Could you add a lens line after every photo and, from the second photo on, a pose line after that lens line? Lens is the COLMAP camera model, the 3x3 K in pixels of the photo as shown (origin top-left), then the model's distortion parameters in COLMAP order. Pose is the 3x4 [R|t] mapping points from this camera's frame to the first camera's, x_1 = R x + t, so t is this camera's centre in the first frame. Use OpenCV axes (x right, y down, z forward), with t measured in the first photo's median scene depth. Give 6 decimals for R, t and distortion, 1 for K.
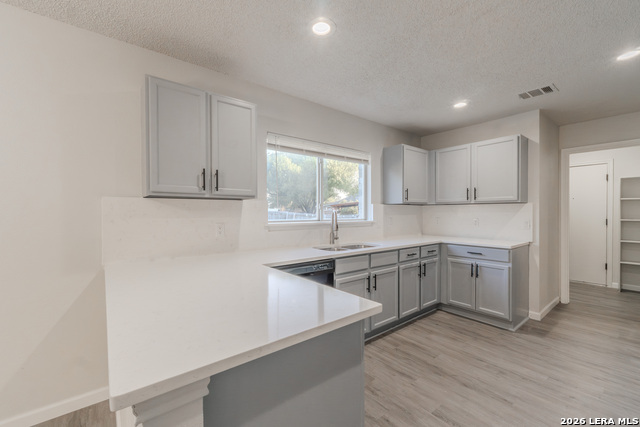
lens RADIAL K [[271.6, 0, 321.1], [0, 271.6, 214.0], [0, 0, 1]] dist [0.002221, 0.000351]
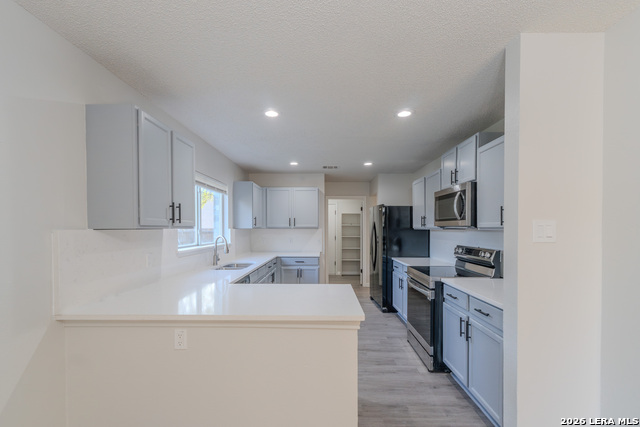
lens RADIAL K [[274.1, 0, 318.5], [0, 274.1, 217.7], [0, 0, 1]] dist [0.001039, 0.000237]
pose [[0.638607, 0.028485, 0.769006, -0.513123], [0.007211, 0.999049, -0.042995, -0.032179], [-0.769499, 0.033003, 0.637795, -0.061854]]
